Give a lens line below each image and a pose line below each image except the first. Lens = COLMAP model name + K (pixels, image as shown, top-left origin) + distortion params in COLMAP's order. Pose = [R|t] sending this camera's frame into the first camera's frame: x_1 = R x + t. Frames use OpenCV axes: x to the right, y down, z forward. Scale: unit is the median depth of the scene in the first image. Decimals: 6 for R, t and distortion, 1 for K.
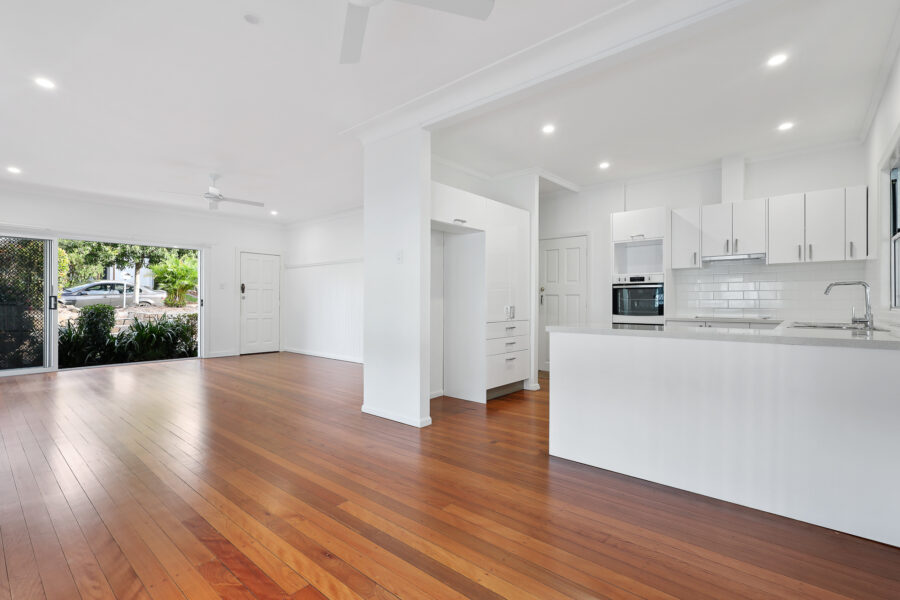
lens RADIAL K [[416.9, 0, 451.8], [0, 416.9, 308.9], [0, 0, 1]] dist [0.000903, 0.000404]
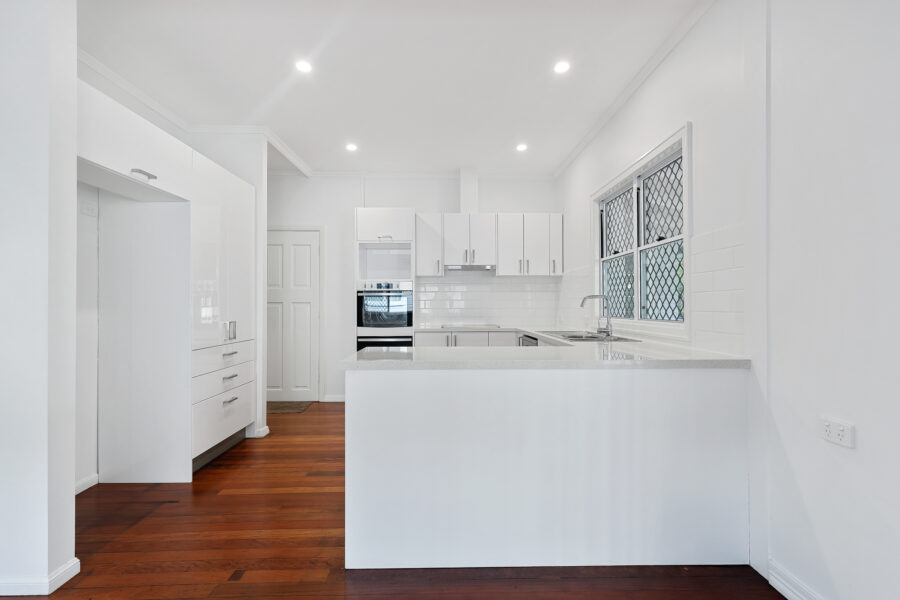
lens RADIAL K [[421.0, 0, 453.2], [0, 421.0, 304.4], [0, 0, 1]] dist [-0.003041, -0.000218]
pose [[0.753497, 0.000925, 0.657450, -0.032697], [0.013104, 0.999779, -0.016425, -0.017365], [-0.657320, 0.020991, 0.753319, 0.259022]]
